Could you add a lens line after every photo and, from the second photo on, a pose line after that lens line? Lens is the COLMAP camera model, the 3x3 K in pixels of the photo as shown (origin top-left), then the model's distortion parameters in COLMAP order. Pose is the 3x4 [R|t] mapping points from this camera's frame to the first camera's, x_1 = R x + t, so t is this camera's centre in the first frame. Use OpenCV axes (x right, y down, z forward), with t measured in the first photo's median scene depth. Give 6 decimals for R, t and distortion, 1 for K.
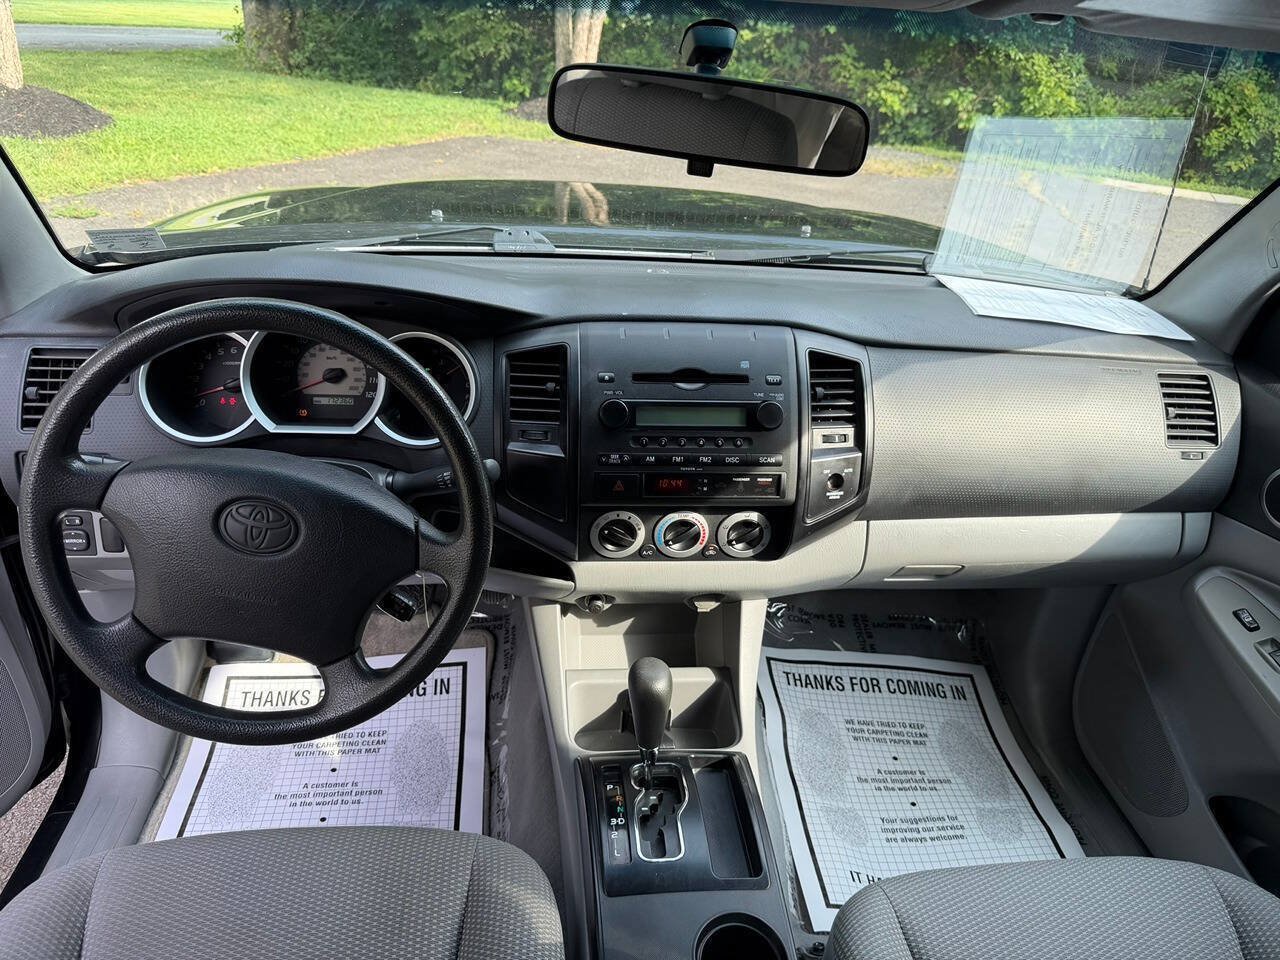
lens RADIAL K [[909.5, 0, 642.2], [0, 909.5, 491.4], [0, 0, 1]] dist [0.026980, -0.037561]
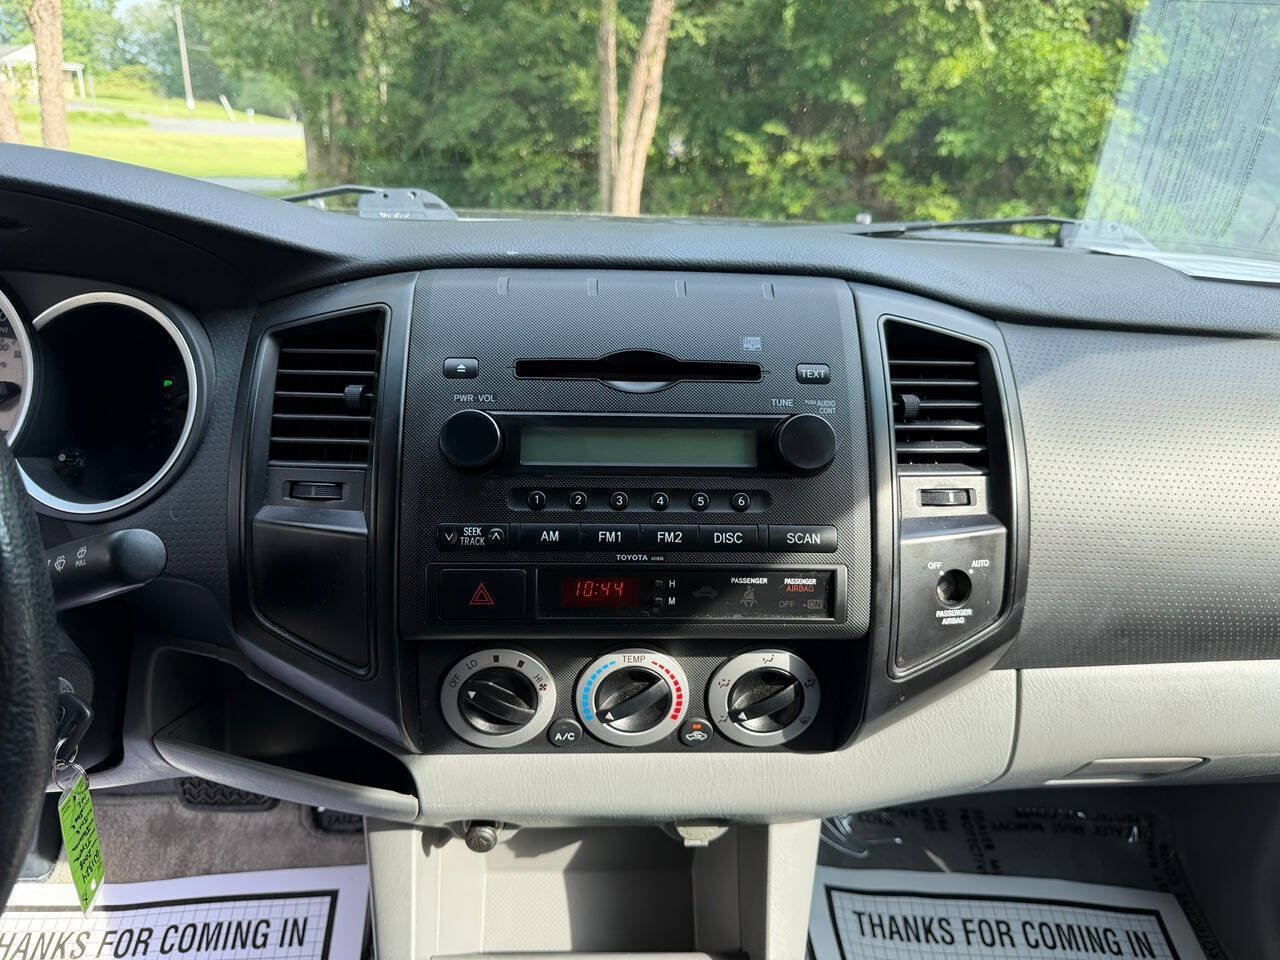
lens RADIAL K [[906.8, 0, 640.0], [0, 906.8, 480.0], [0, 0, 1]] dist [0.008821, -0.051472]
pose [[0.997861, -0.010070, -0.064594, 0.078688], [0.000068, 0.988225, -0.153009, 0.006177], [0.065374, 0.152677, 0.986111, 0.501967]]
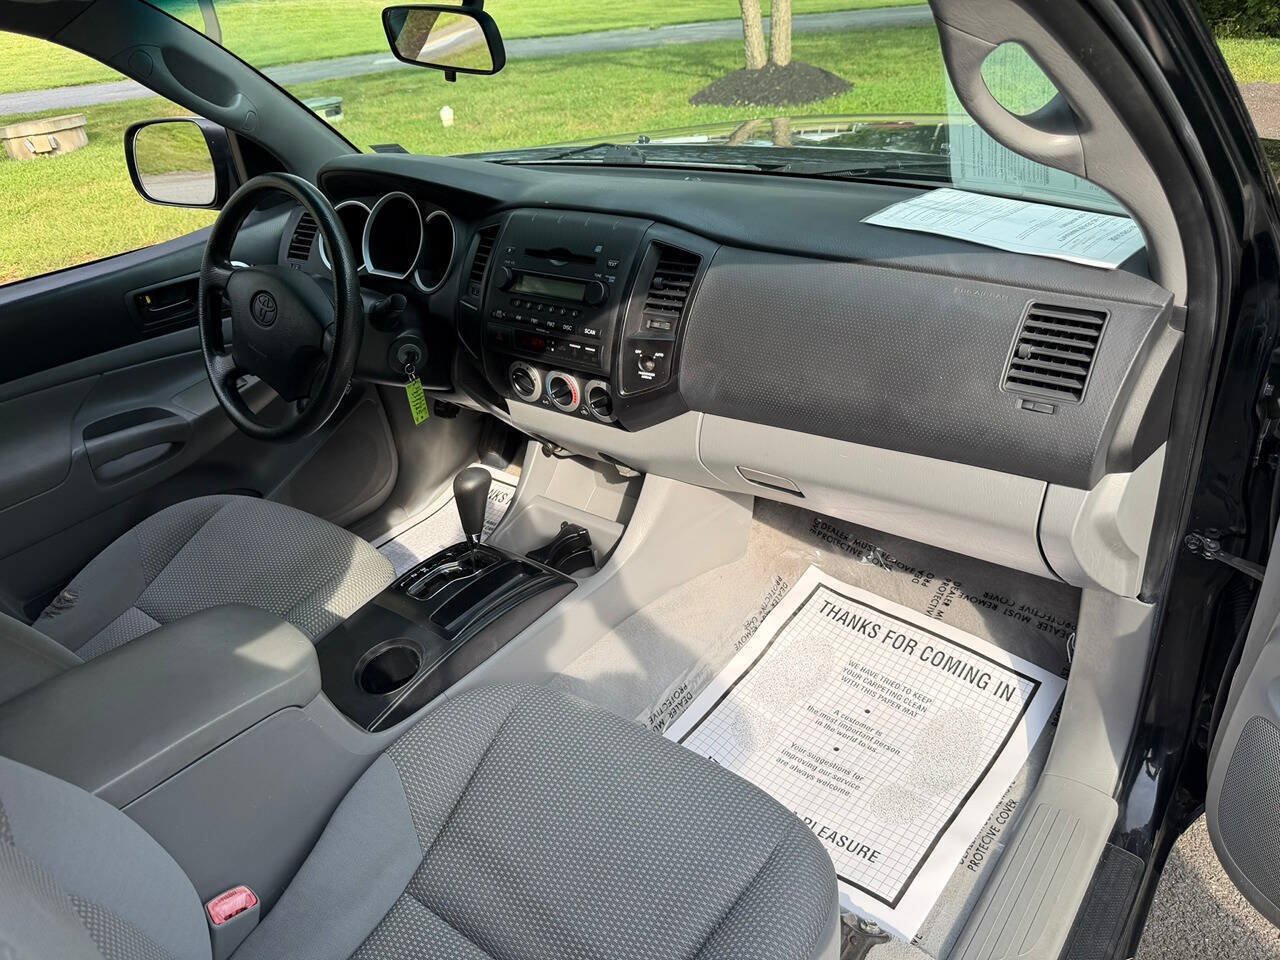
lens RADIAL K [[914.0, 0, 640.0], [0, 914.0, 480.0], [0, 0, 1]] dist [0.010777, -0.014746]
pose [[0.712275, 0.224652, -0.664978, 0.940524], [-0.208988, 0.972305, 0.104625, 0.013476], [0.670066, 0.064451, 0.739498, 0.179336]]
